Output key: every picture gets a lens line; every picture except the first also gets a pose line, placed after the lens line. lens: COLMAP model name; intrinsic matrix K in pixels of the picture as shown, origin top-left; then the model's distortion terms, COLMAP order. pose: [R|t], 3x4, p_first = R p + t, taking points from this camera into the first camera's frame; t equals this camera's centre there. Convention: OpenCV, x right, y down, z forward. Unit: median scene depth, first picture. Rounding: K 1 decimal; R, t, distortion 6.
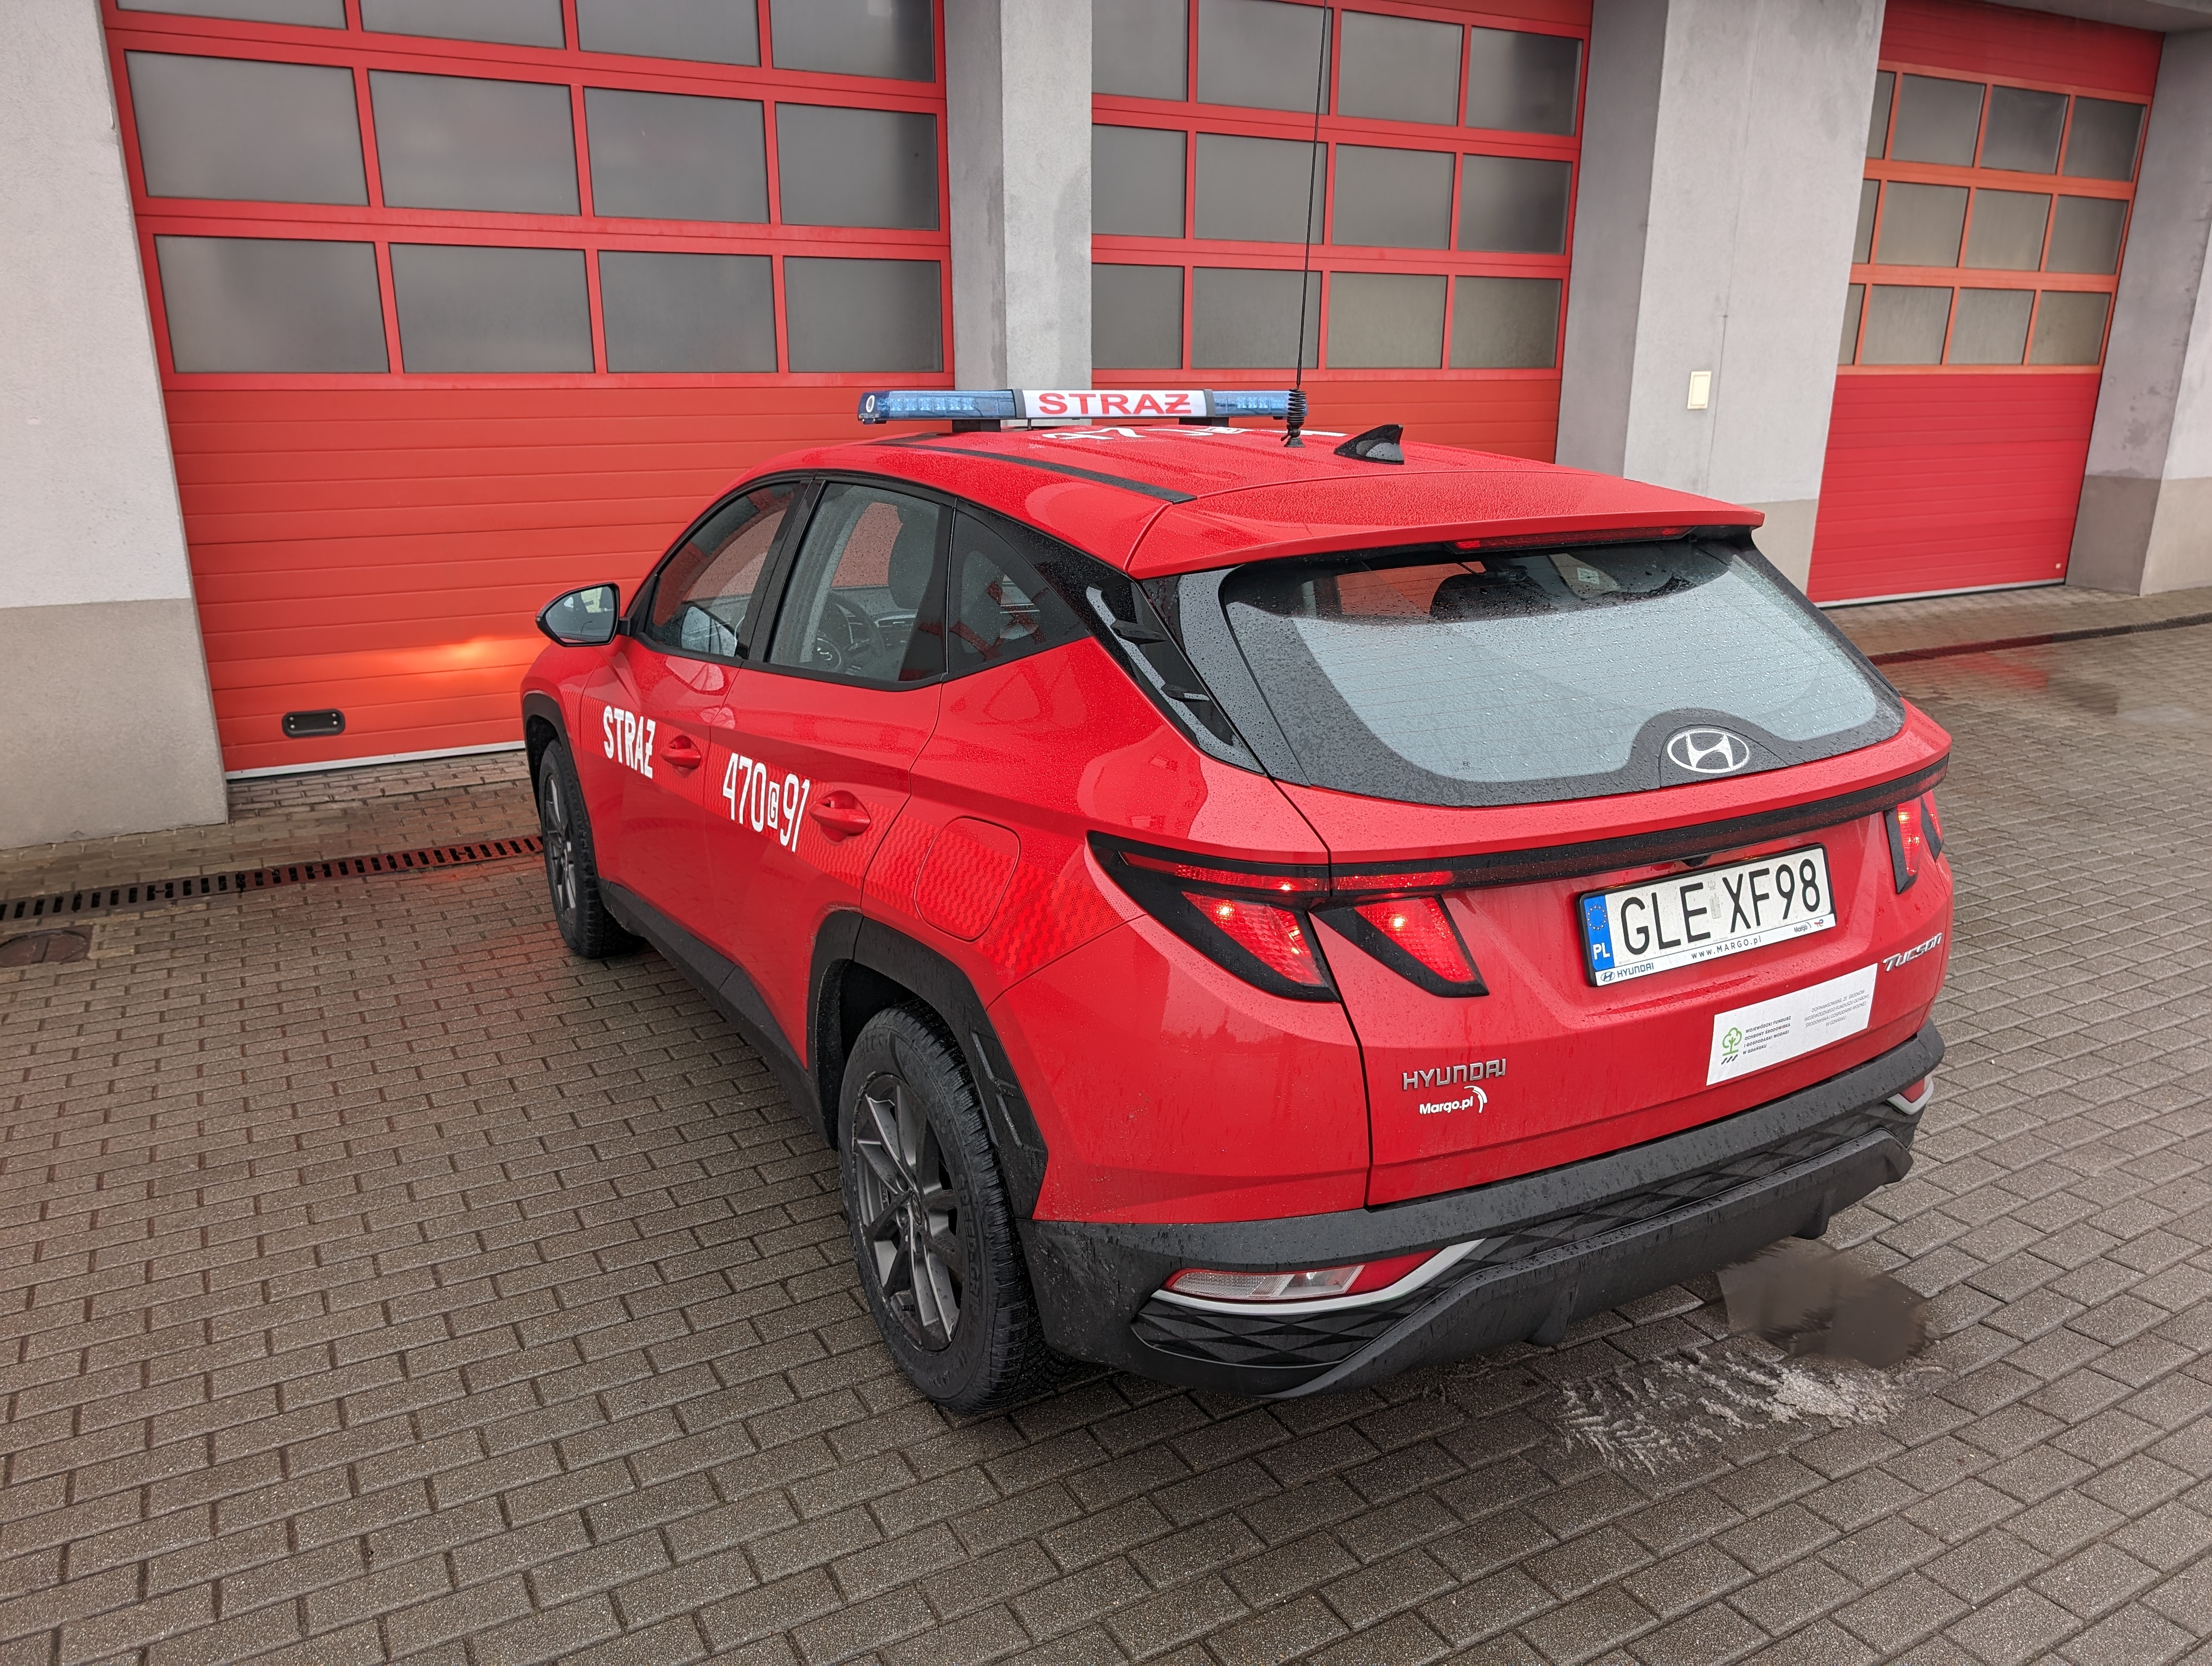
lens RADIAL K [[1577.4, 0, 1100.7], [0, 1577.4, 840.1], [0, 0, 1]] dist [0.003834, -0.004801]
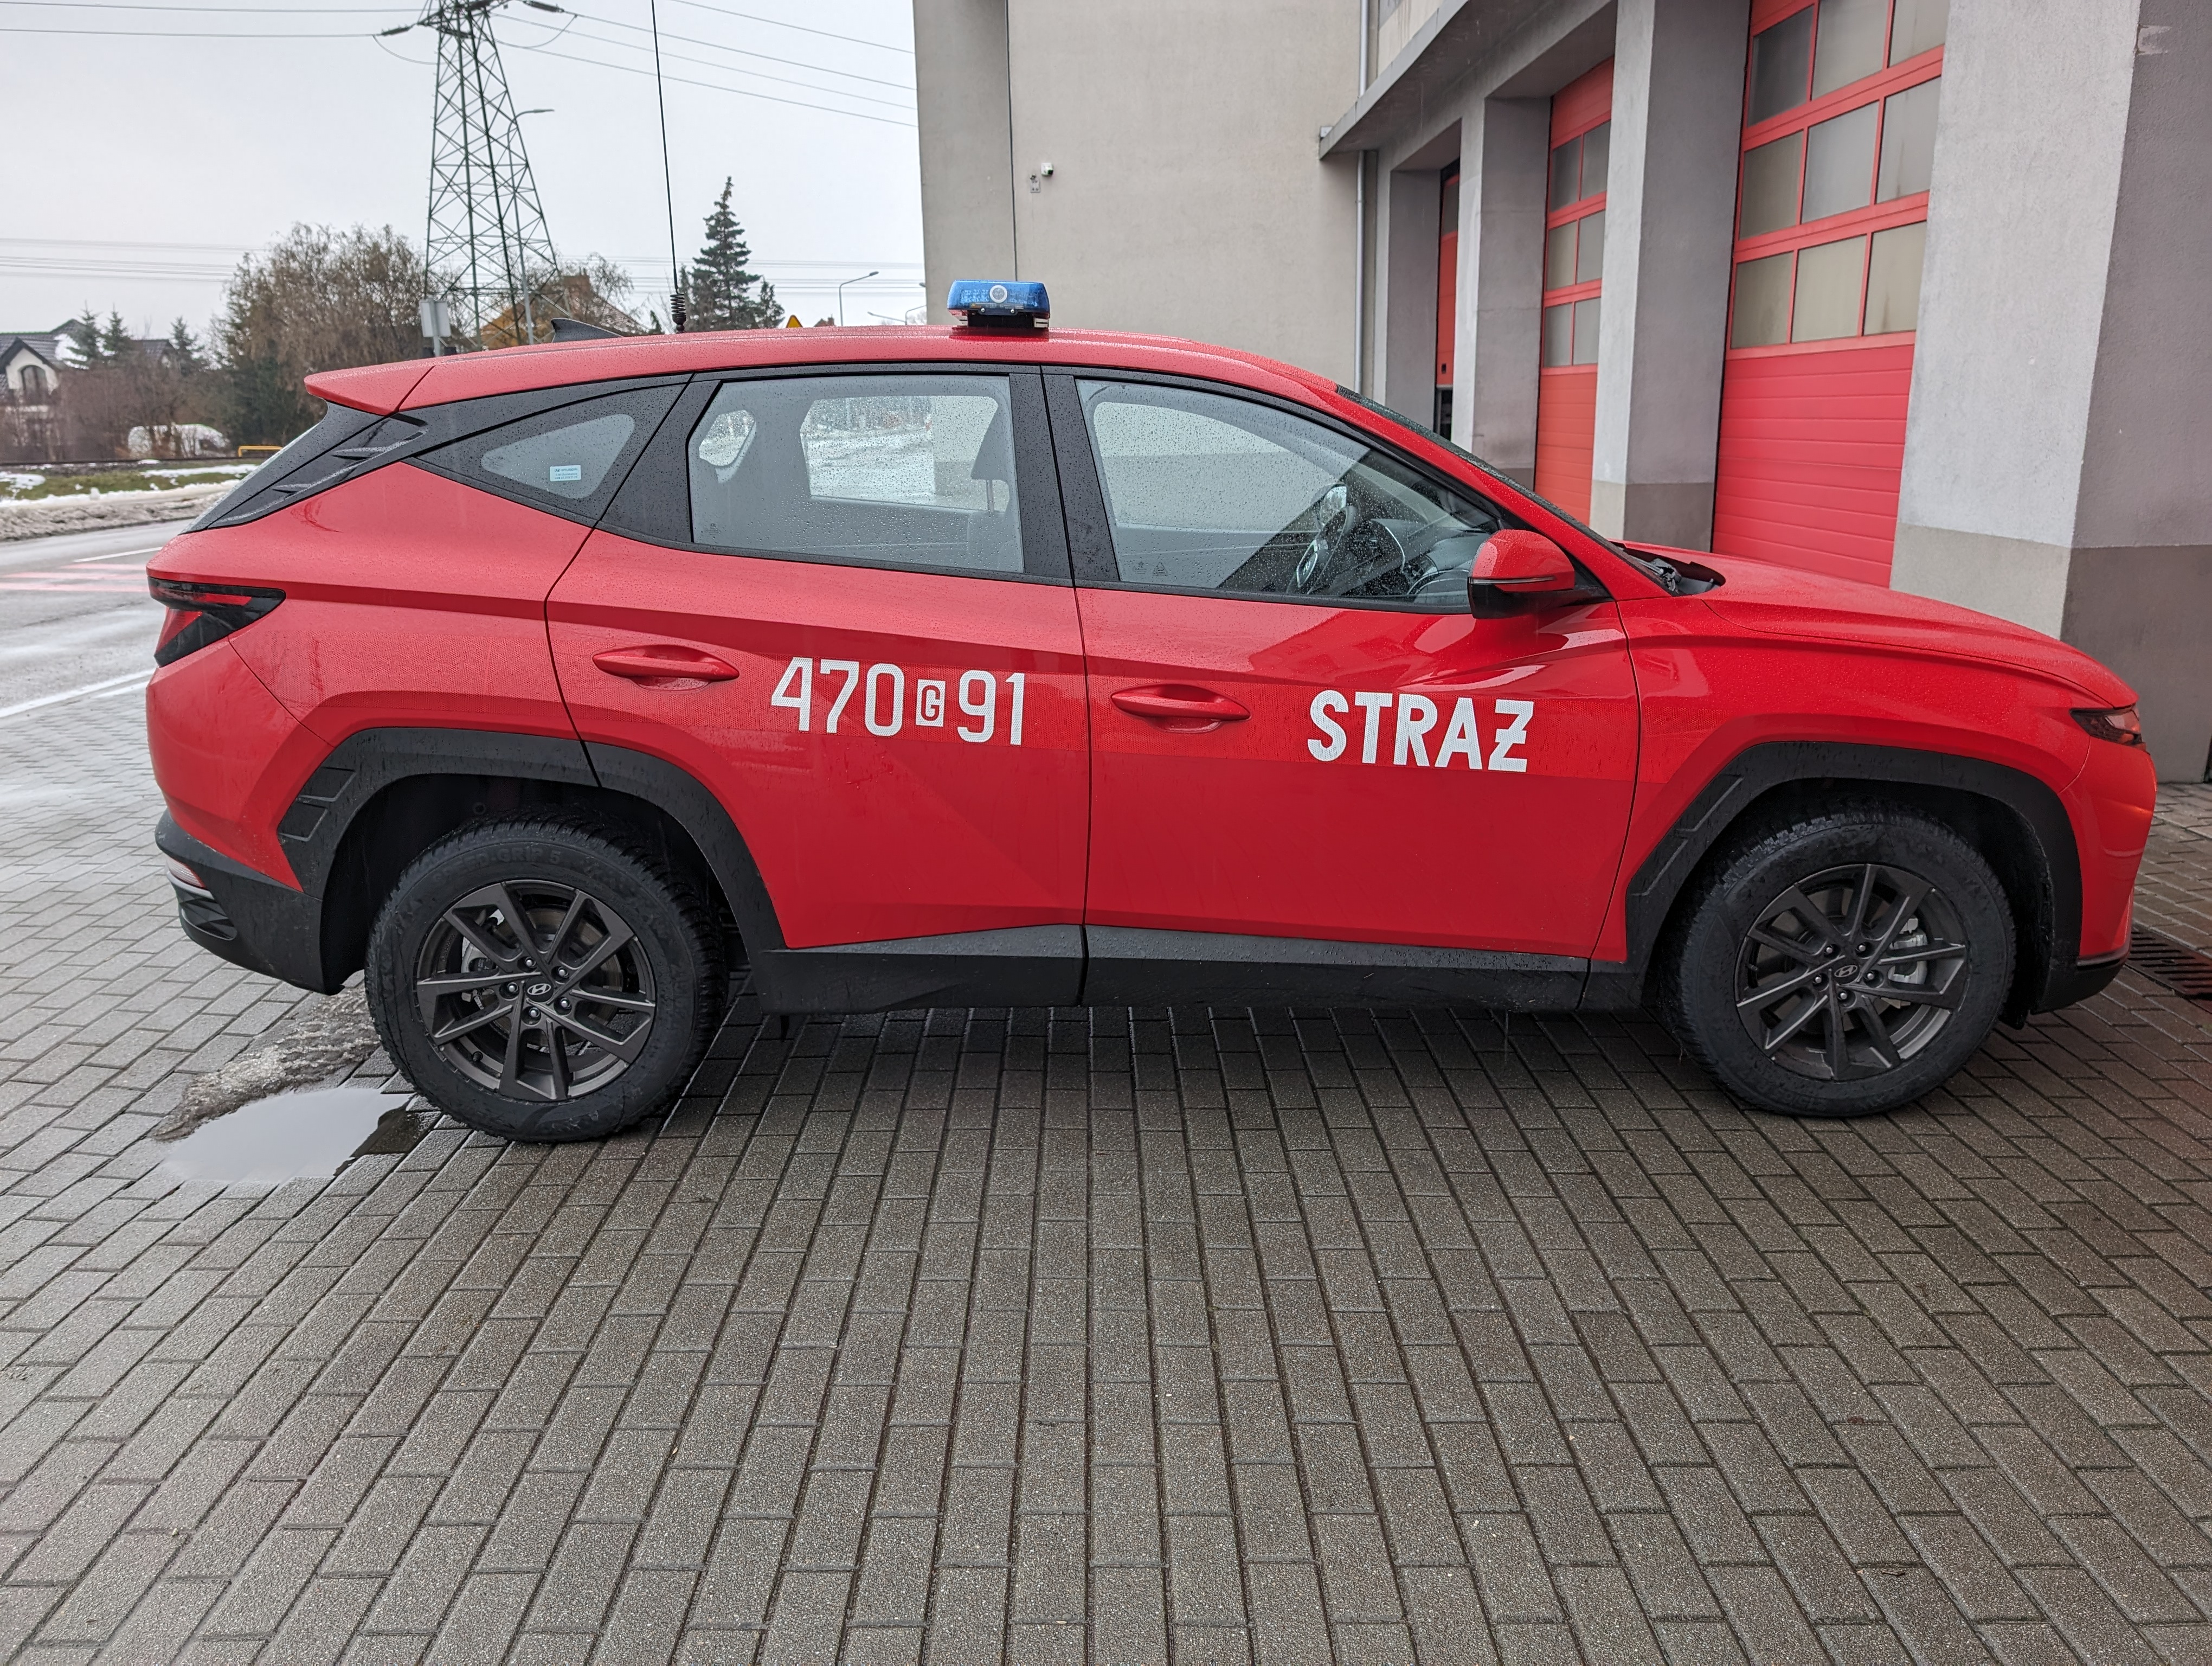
lens RADIAL K [[1568.5, 0, 1113.4], [0, 1568.5, 828.3], [0, 0, 1]] dist [0.031817, -0.034876]
pose [[-0.465120, 0.235162, -0.853441, 1.439360], [-0.242164, 0.893498, 0.378177, -0.590530], [0.851481, 0.382571, -0.358636, 2.430999]]
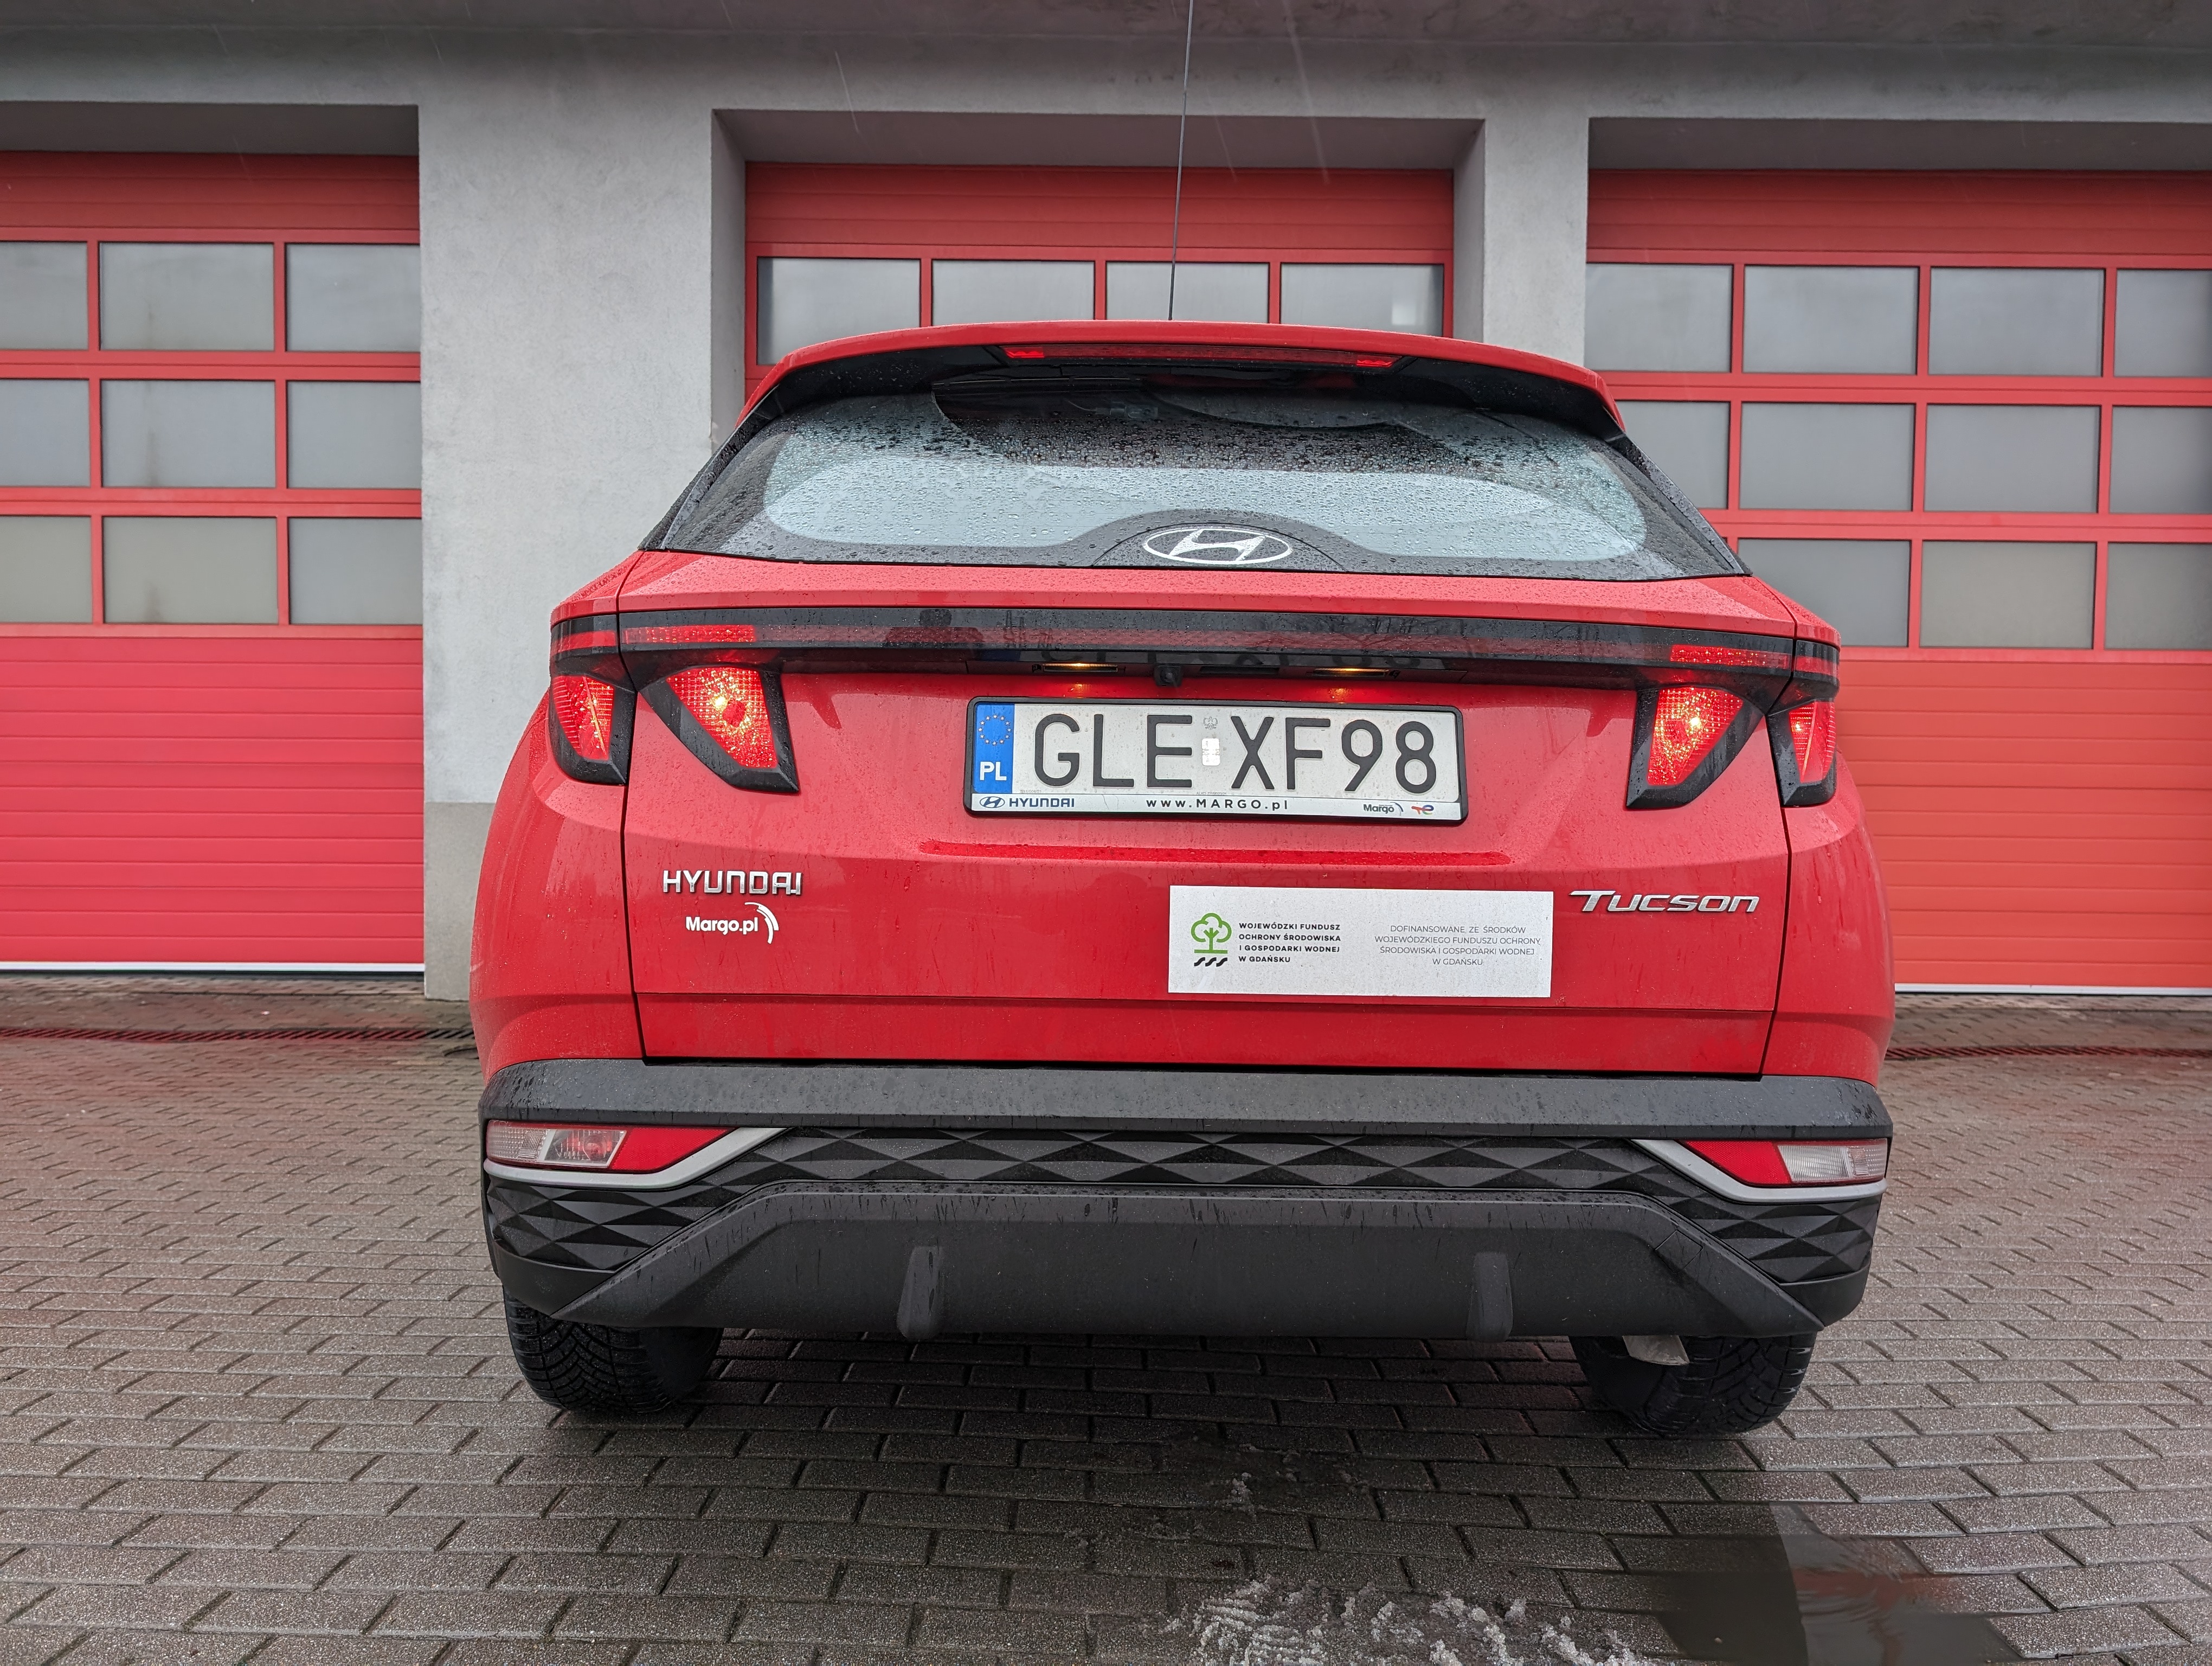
lens RADIAL K [[1568.5, 0, 1113.4], [0, 1568.5, 828.3], [0, 0, 1]] dist [0.031817, -0.034876]
pose [[0.878027, 0.019760, -0.478204, 0.683992], [-0.147002, 0.961986, -0.230159, 0.245121], [0.455477, 0.272383, 0.847554, 0.369730]]
